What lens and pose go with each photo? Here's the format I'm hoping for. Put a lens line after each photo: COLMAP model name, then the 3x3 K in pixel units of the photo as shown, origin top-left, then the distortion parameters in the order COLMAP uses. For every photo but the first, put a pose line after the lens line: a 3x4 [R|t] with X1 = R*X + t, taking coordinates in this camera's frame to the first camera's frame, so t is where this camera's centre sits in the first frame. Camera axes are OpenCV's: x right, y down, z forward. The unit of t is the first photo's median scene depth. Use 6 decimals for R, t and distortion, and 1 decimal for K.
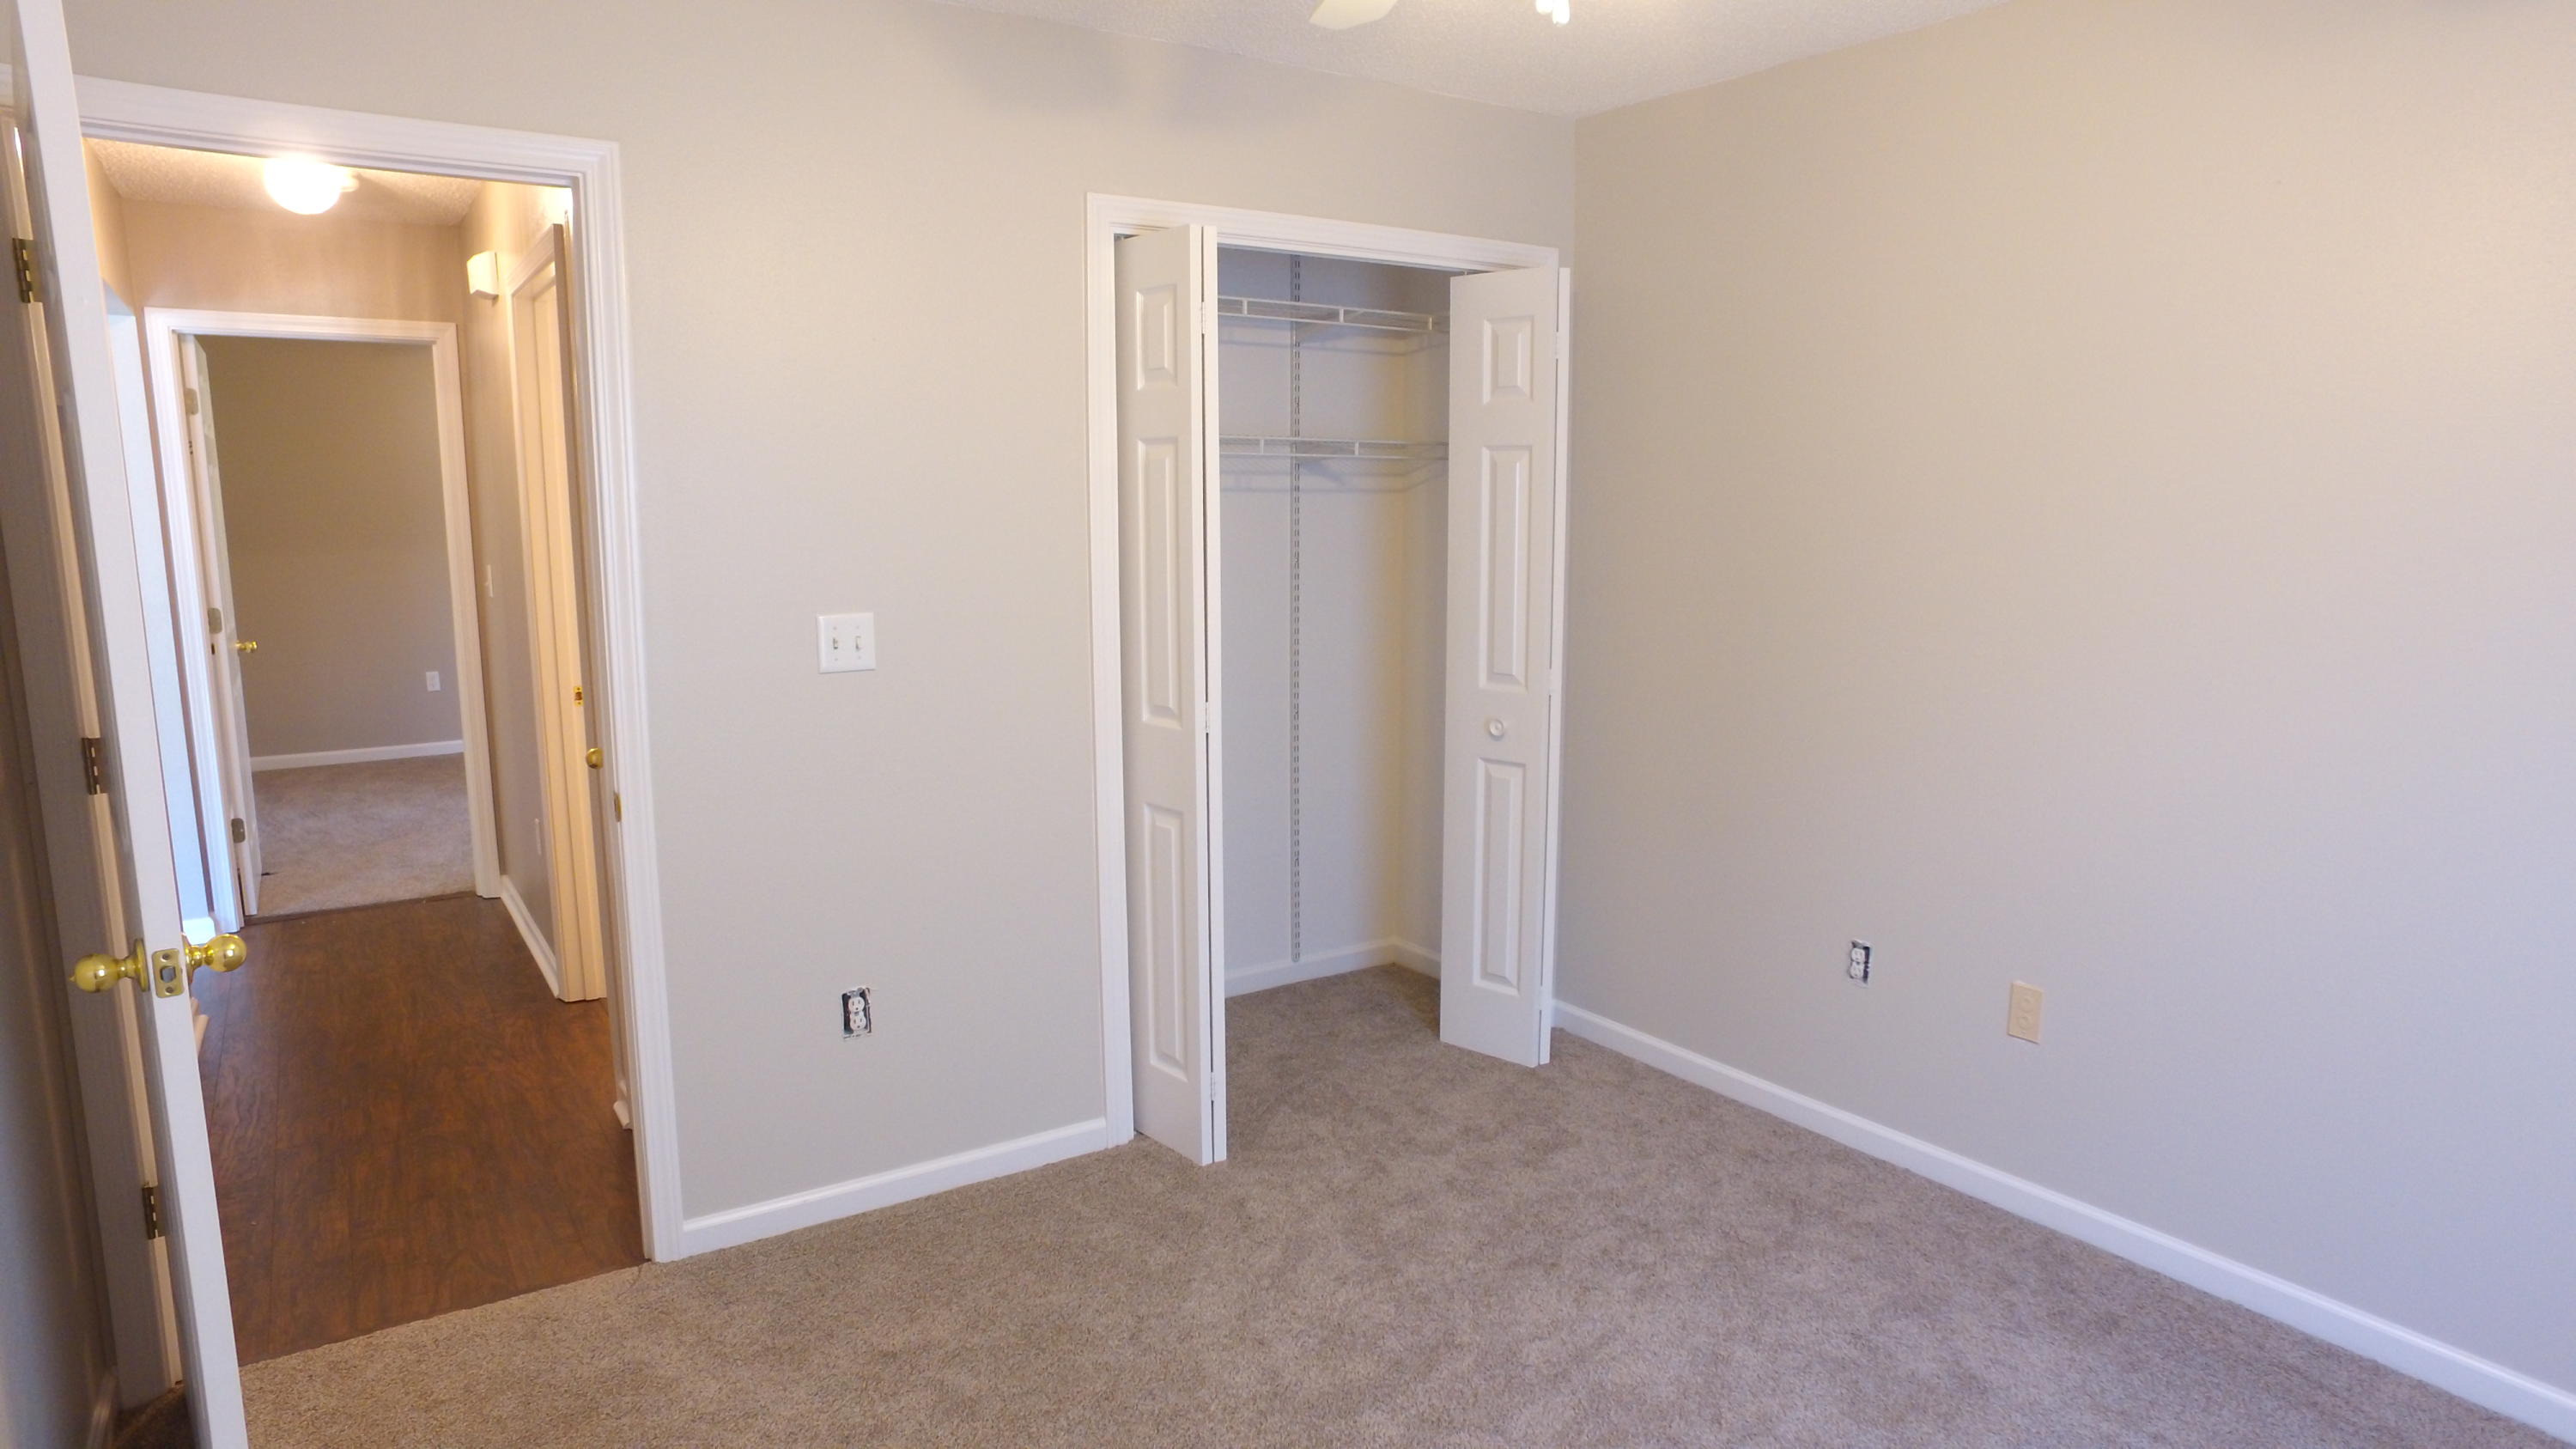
lens RADIAL K [[1496.8, 0, 1313.7], [0, 1496.8, 716.3], [0, 0, 1]] dist [-0.003266, 0.093685]
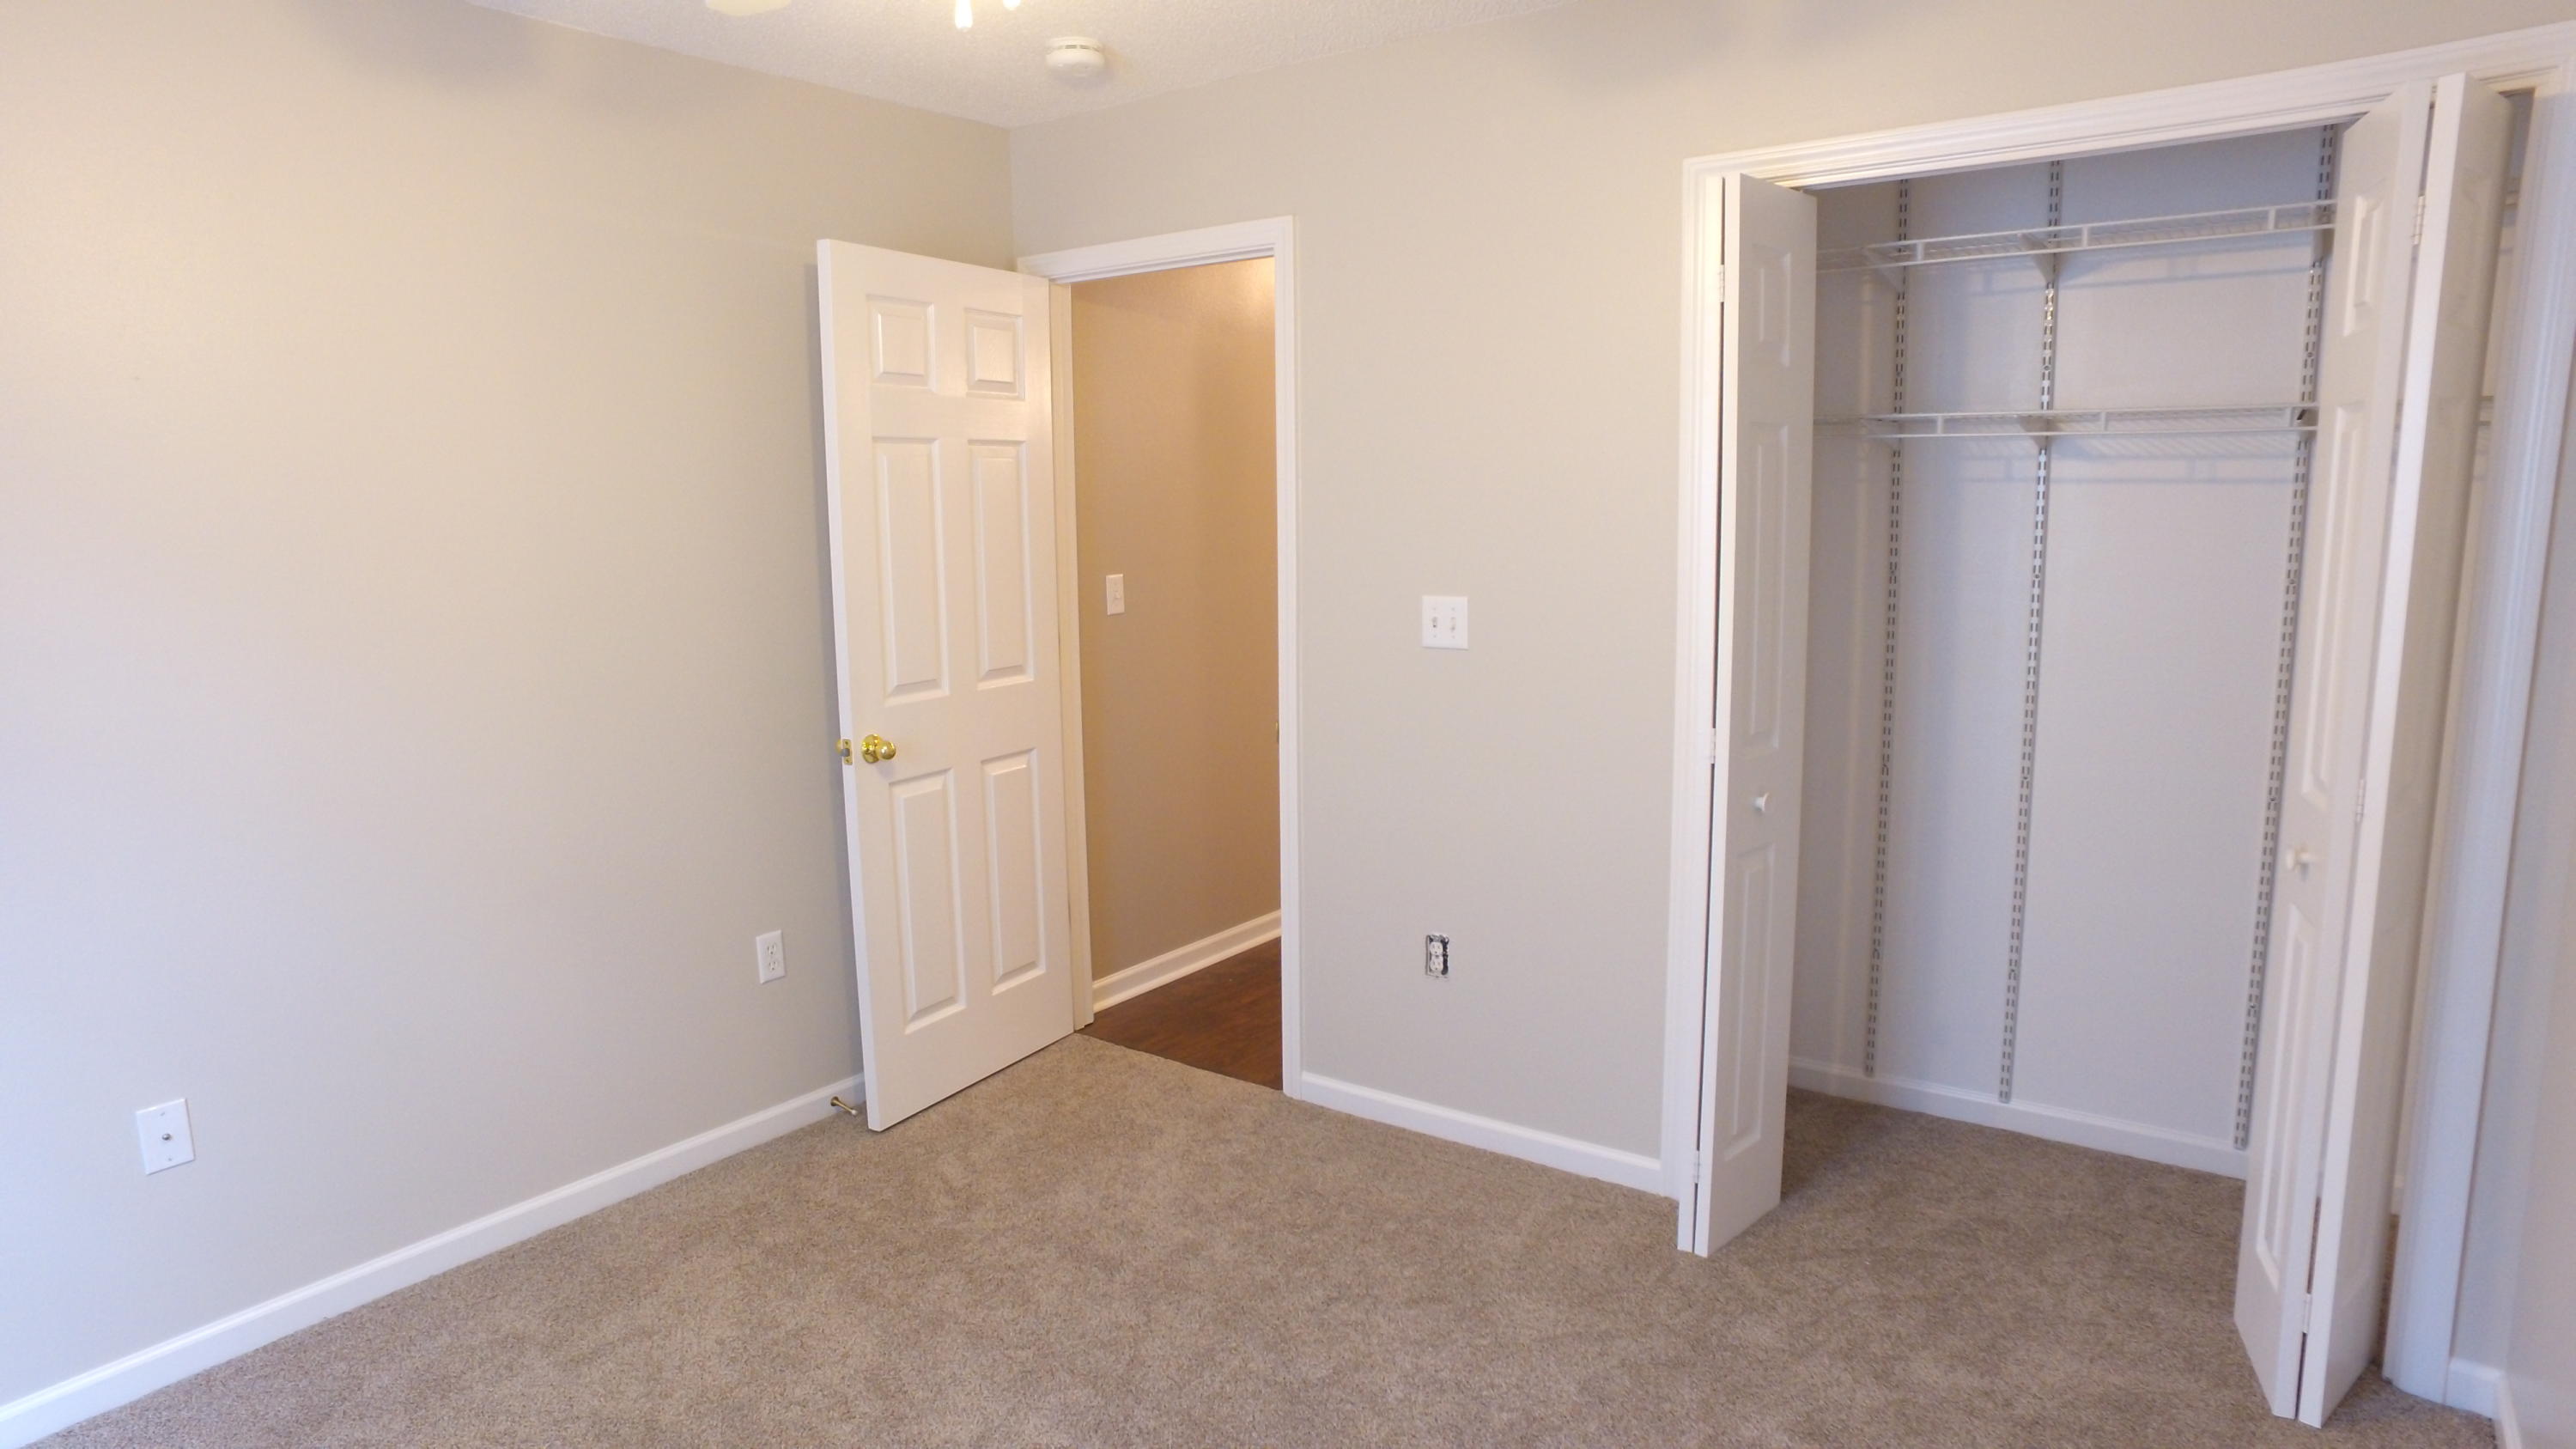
lens RADIAL K [[1496.8, 0, 1313.7], [0, 1496.8, 716.3], [0, 0, 1]] dist [-0.003266, 0.093685]
pose [[0.415389, 0.133804, -0.899749, 0.607725], [-0.134206, 0.987313, 0.084867, -0.057127], [0.899689, 0.085499, 0.428076, 0.411591]]
